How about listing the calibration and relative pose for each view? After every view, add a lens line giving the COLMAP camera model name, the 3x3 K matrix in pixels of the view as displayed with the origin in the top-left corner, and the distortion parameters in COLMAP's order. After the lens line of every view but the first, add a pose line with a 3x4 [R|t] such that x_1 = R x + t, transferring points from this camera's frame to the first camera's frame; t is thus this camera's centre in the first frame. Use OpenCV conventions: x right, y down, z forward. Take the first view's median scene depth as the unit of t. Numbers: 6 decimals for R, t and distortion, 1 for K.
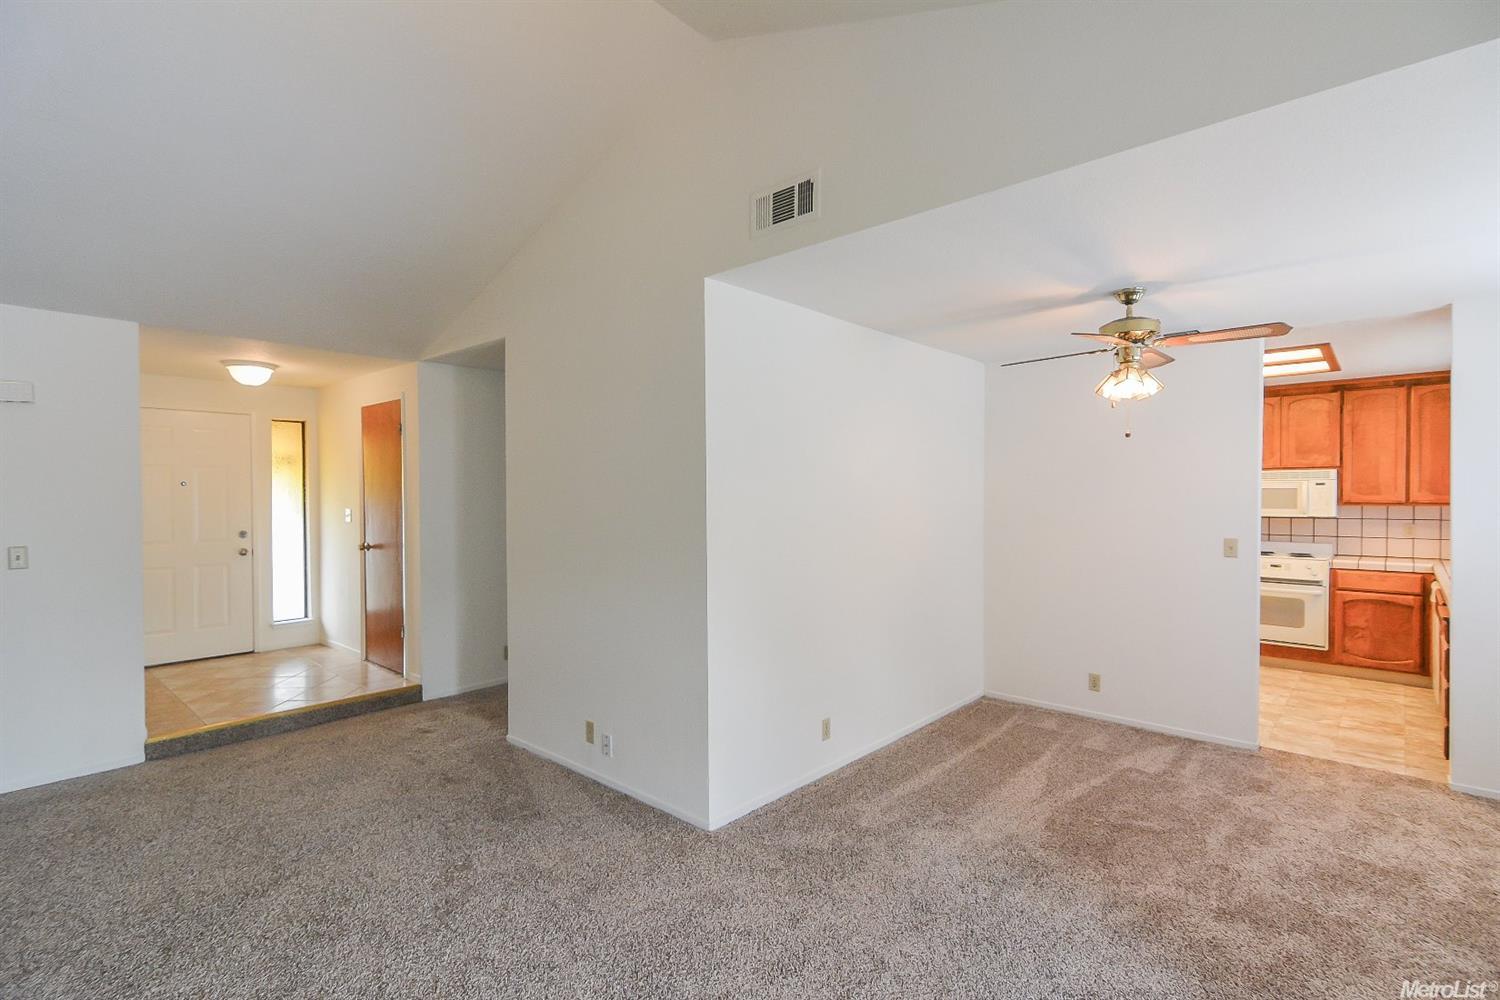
lens RADIAL K [[710.6, 0, 742.6], [0, 710.6, 504.7], [0, 0, 1]] dist [0.031435, -0.012886]
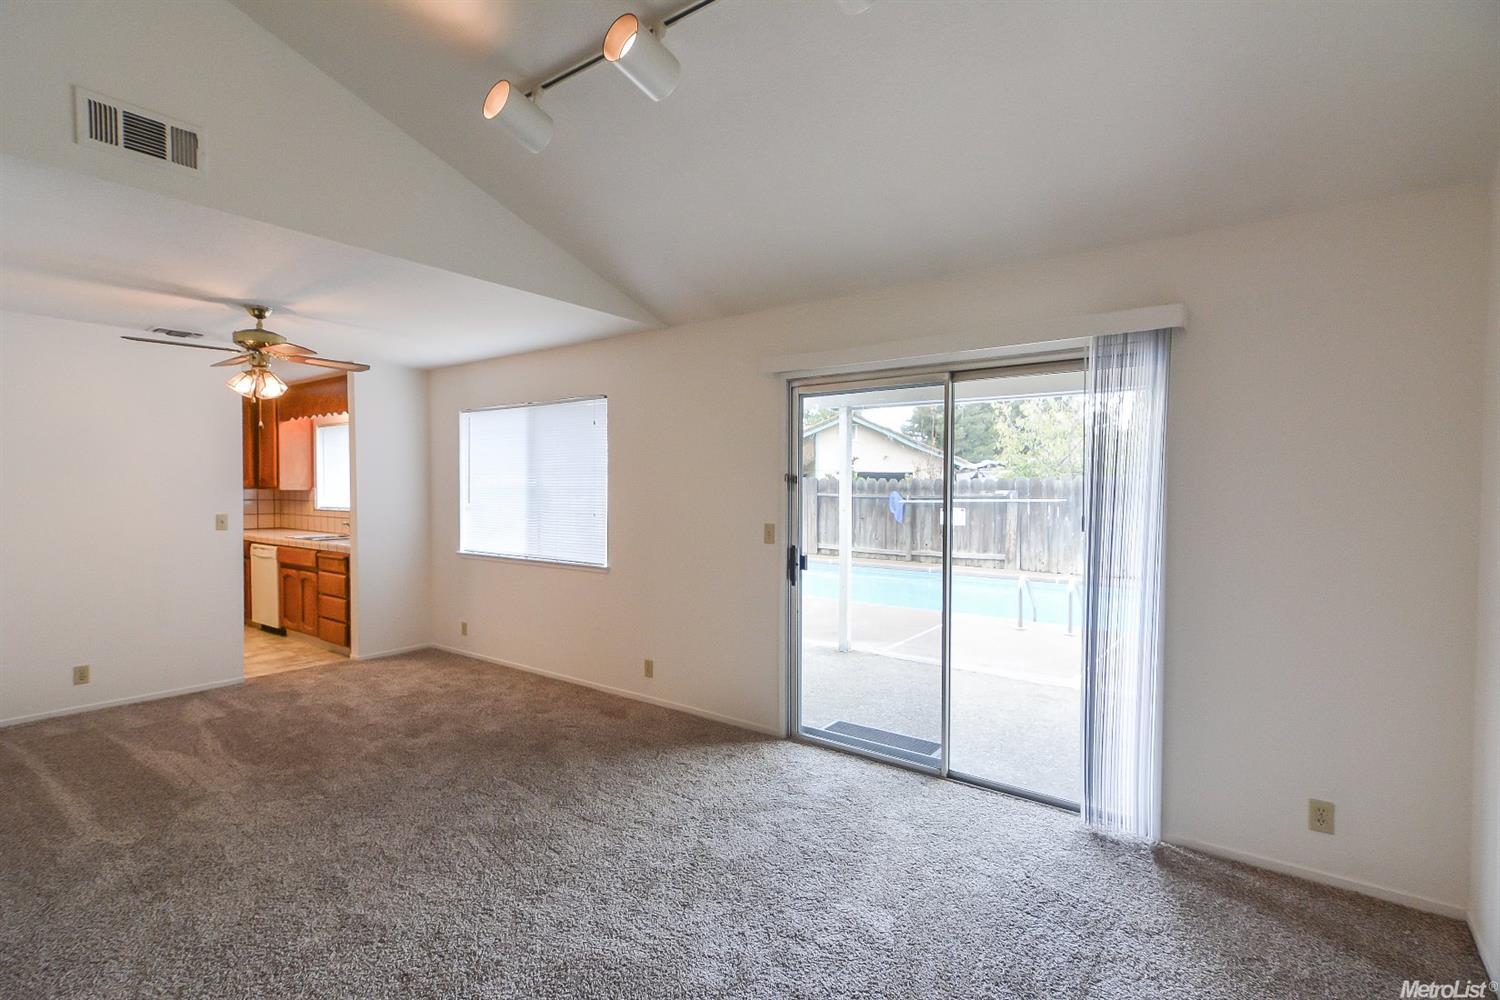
lens RADIAL K [[710.6, 0, 742.6], [0, 710.6, 504.7], [0, 0, 1]] dist [0.031435, -0.012886]
pose [[-0.087825, -0.023134, 0.995867, -0.429804], [0.010184, 0.999657, 0.024121, 0.007537], [-0.996084, 0.012260, -0.087560, 0.172541]]
